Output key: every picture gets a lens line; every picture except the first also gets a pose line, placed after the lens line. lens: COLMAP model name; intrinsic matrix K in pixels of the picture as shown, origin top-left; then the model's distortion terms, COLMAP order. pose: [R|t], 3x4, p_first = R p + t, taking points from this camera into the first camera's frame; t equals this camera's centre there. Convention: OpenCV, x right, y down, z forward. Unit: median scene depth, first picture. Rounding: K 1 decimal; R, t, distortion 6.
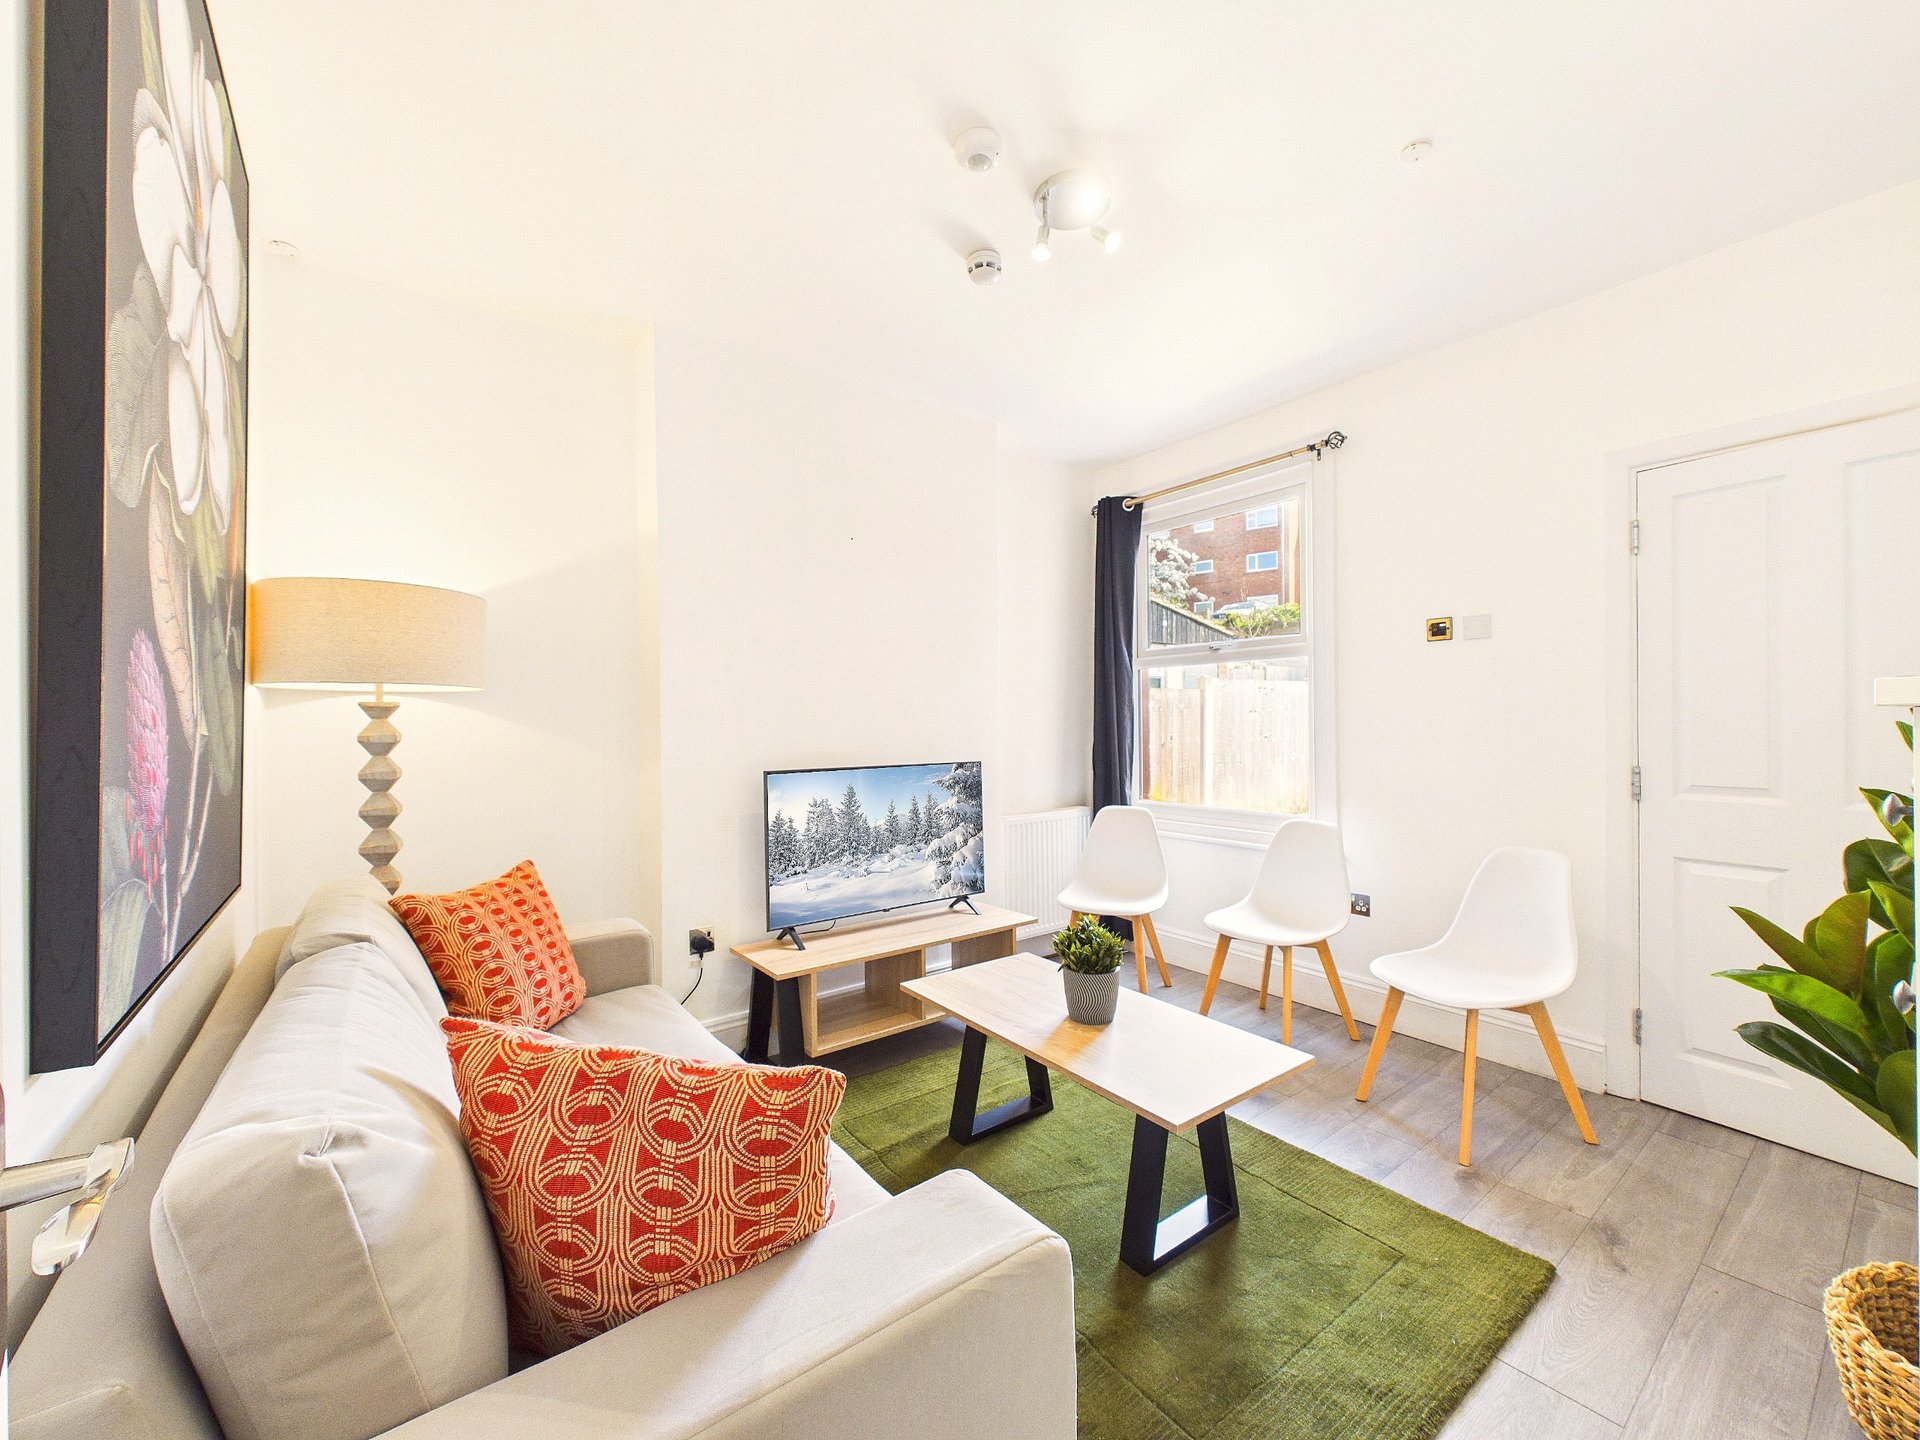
lens RADIAL K [[774.2, 0, 928.1], [0, 774.2, 732.8], [0, 0, 1]] dist [0.001117, 0.000374]
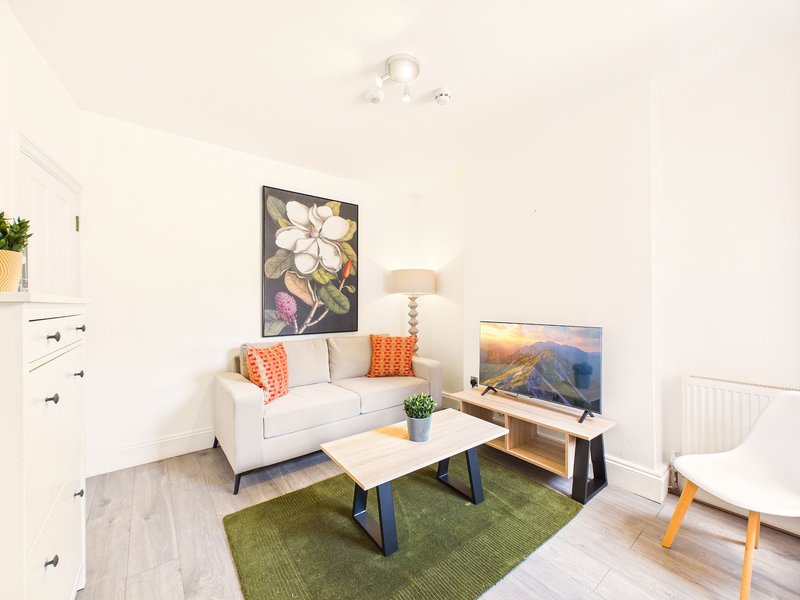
lens RADIAL K [[322.6, 0, 400.6], [0, 322.6, 301.3], [0, 0, 1]] dist [0.001117, 0.000374]
pose [[-0.018929, -0.005973, -0.999803, 0.918691], [-0.021723, 0.999749, -0.005562, -0.002453], [0.999585, 0.021614, -0.019054, 0.806639]]
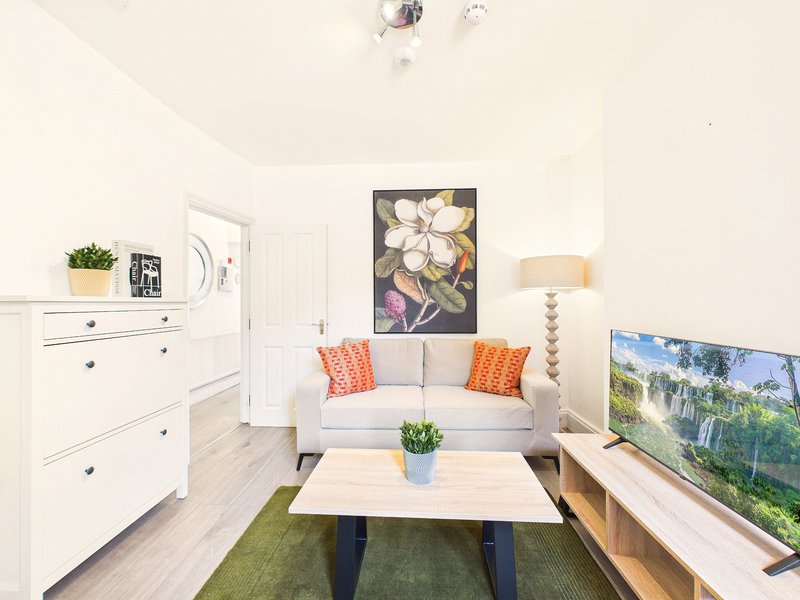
lens RADIAL K [[322.6, 0, 400.2], [0, 322.6, 300.0], [0, 0, 1]] dist [0.001117, 0.000374]
pose [[-0.655479, -0.001684, -0.755212, 0.625932], [-0.016213, 0.999798, 0.011843, -0.012543], [0.755040, 0.020007, -0.655374, 1.182878]]
